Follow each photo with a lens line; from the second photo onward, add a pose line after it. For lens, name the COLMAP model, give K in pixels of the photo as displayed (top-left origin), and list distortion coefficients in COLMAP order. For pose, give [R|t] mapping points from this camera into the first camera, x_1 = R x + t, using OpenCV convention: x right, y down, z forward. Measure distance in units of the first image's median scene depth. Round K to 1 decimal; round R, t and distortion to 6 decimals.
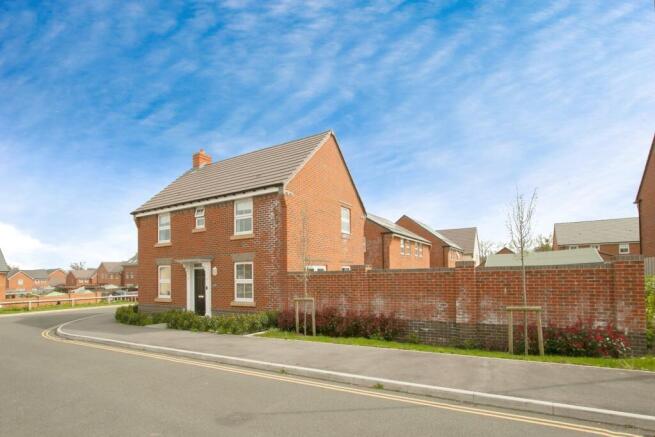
lens RADIAL K [[384.3, 0, 327.5], [0, 384.3, 234.7], [0, 0, 1]] dist [-0.018495, -0.000083]
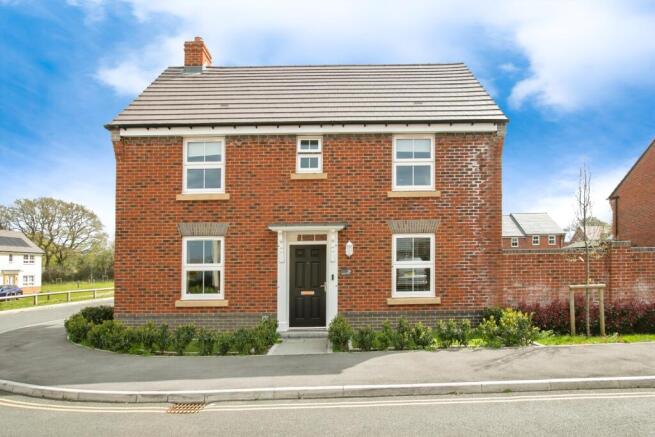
lens RADIAL K [[429.4, 0, 327.6], [0, 429.4, 229.0], [0, 0, 1]] dist [-0.024481, -0.000030]
pose [[0.823104, 0.042980, 0.566262, -0.710516], [-0.057916, 0.998286, 0.008413, 0.062826], [-0.564930, -0.039720, 0.824182, 0.484811]]
